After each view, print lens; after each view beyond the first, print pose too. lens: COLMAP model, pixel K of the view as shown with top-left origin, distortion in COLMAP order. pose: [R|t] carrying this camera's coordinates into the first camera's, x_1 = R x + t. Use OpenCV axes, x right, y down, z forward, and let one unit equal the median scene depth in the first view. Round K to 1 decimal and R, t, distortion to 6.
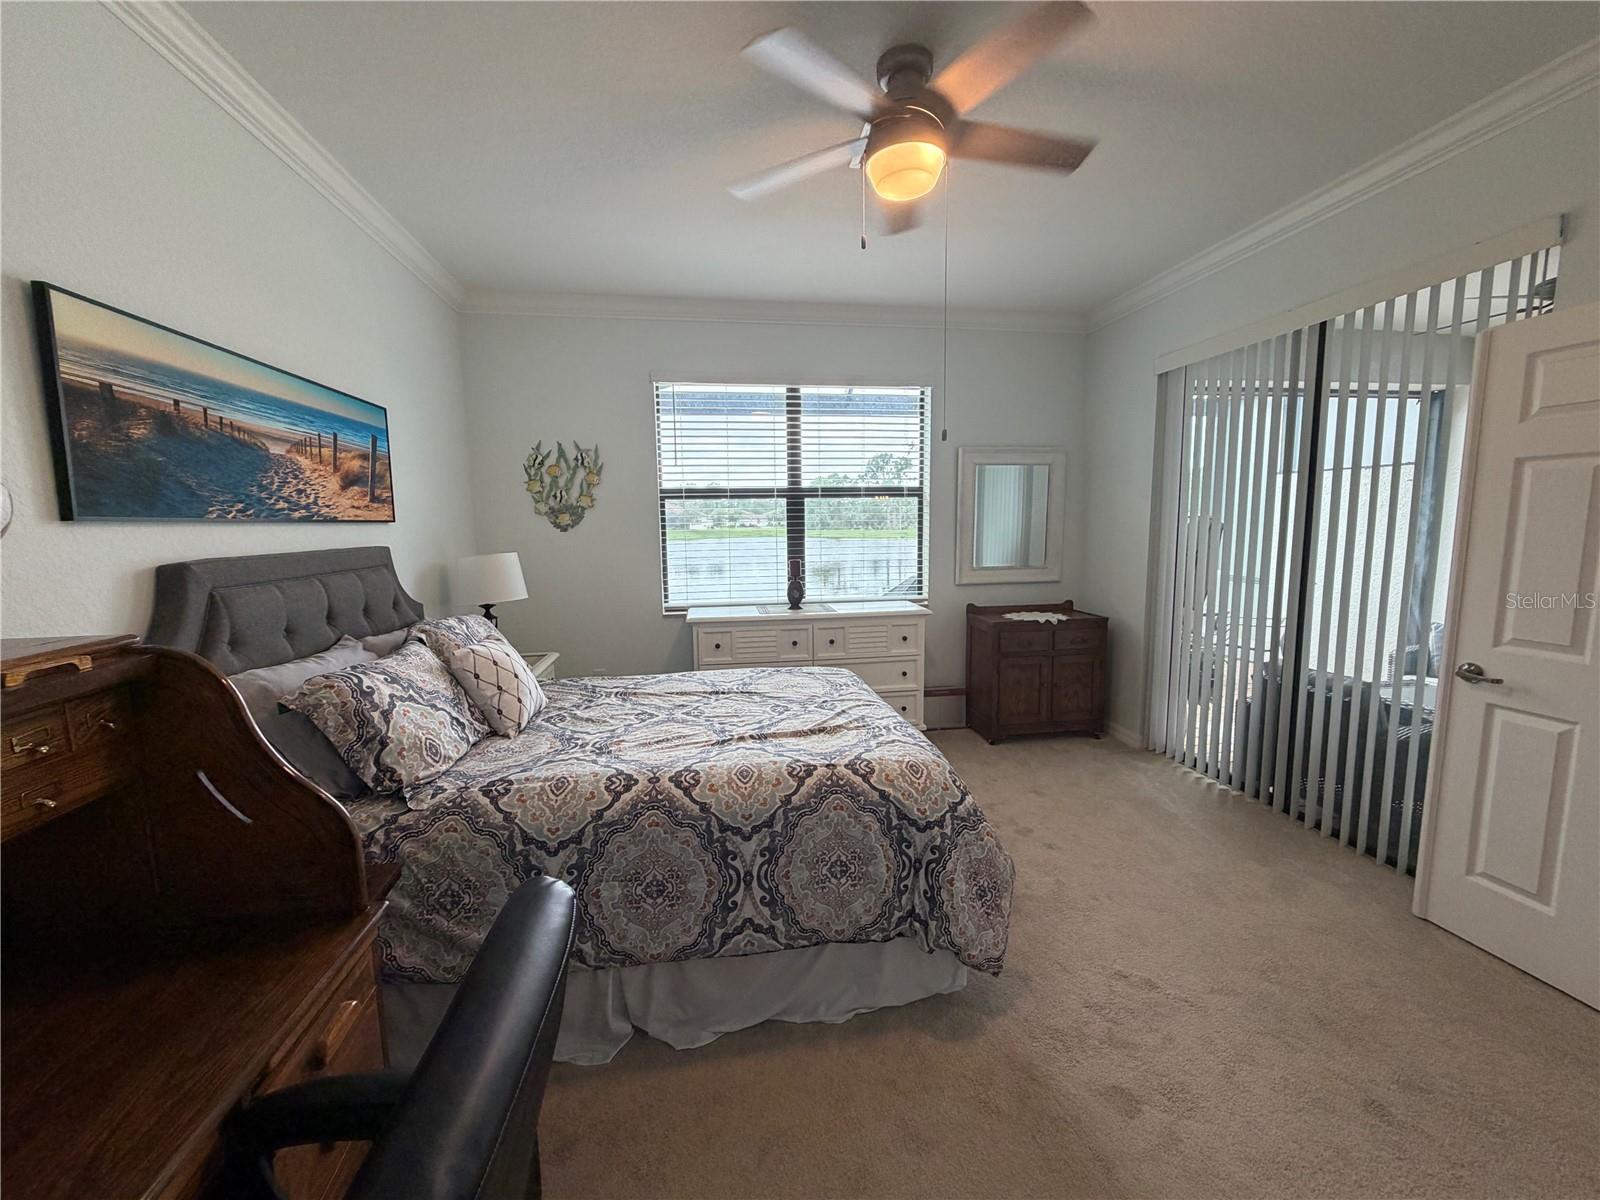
lens RADIAL K [[636.9, 0, 801.9], [0, 636.9, 591.5], [0, 0, 1]] dist [0.000320, 0.000276]
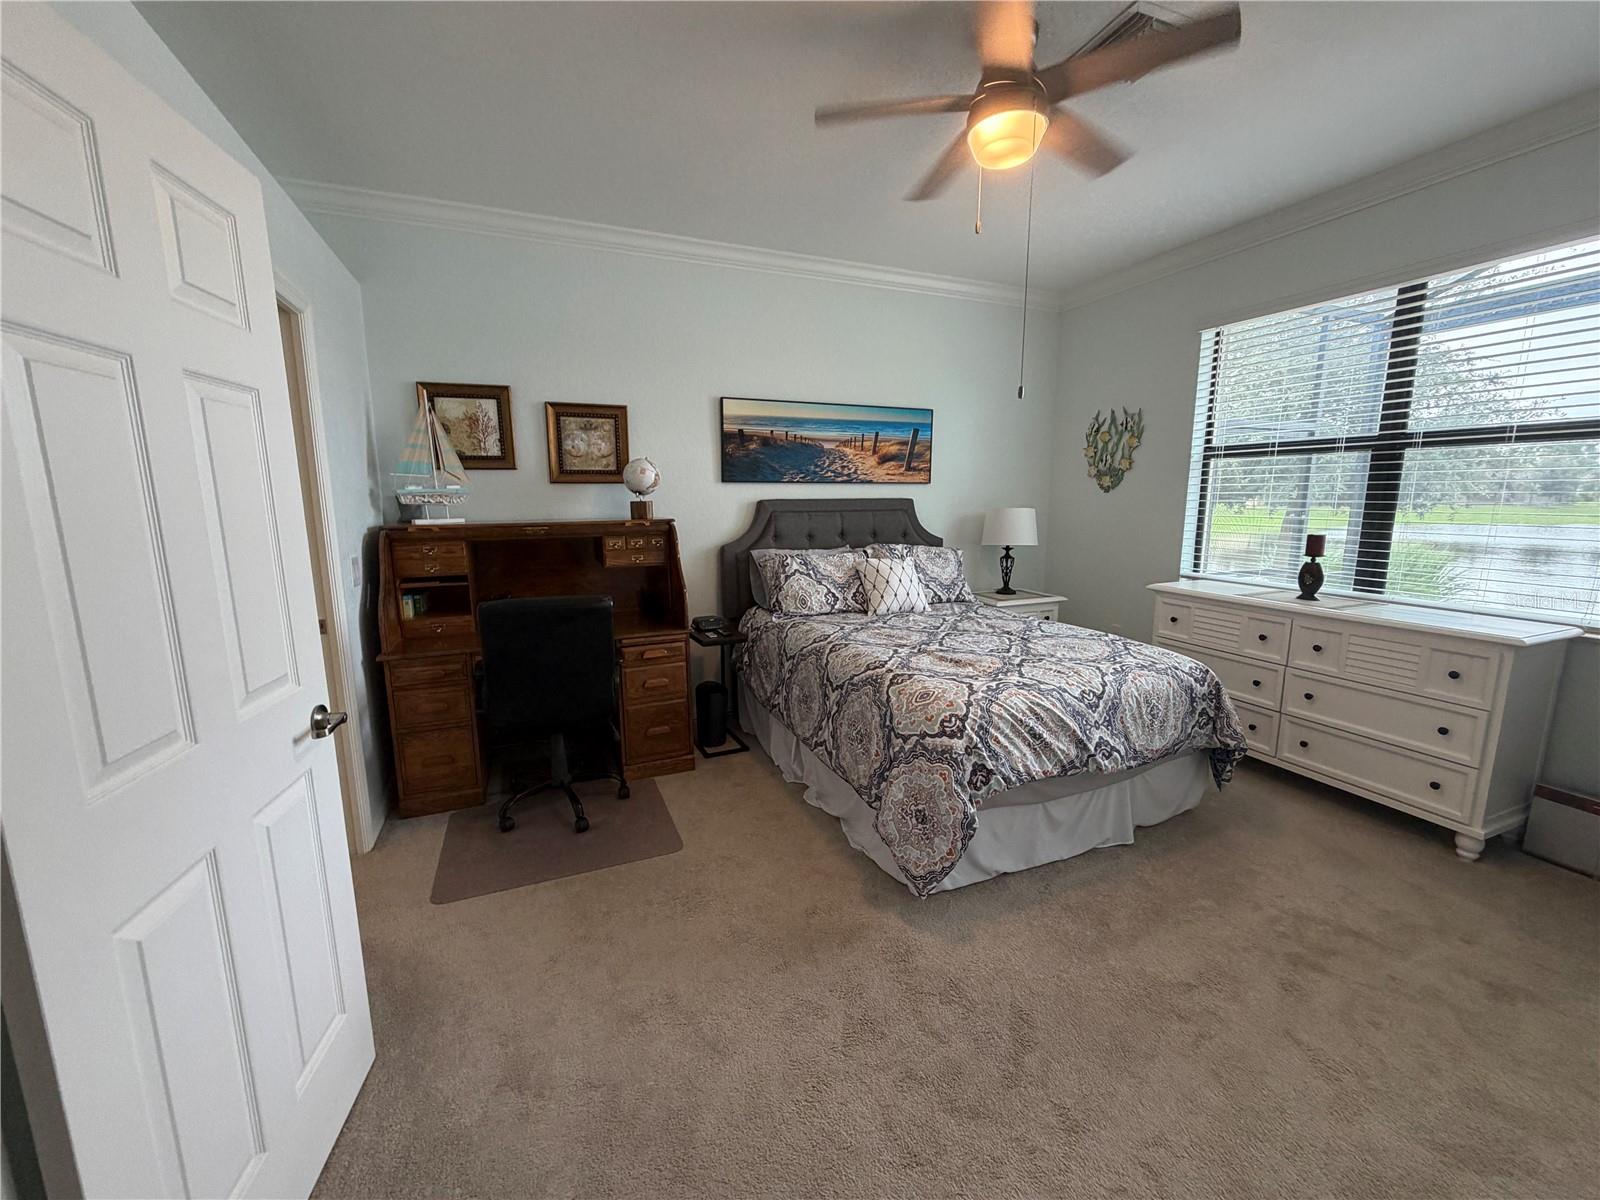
lens RADIAL K [[636.9, 0, 791.8], [0, 636.9, 597.2], [0, 0, 1]] dist [0.000320, 0.000276]
pose [[0.225384, 0.168931, -0.959513, 1.004454], [-0.107825, 0.983128, 0.147761, -0.036320], [0.968285, 0.070156, 0.239796, 0.396151]]
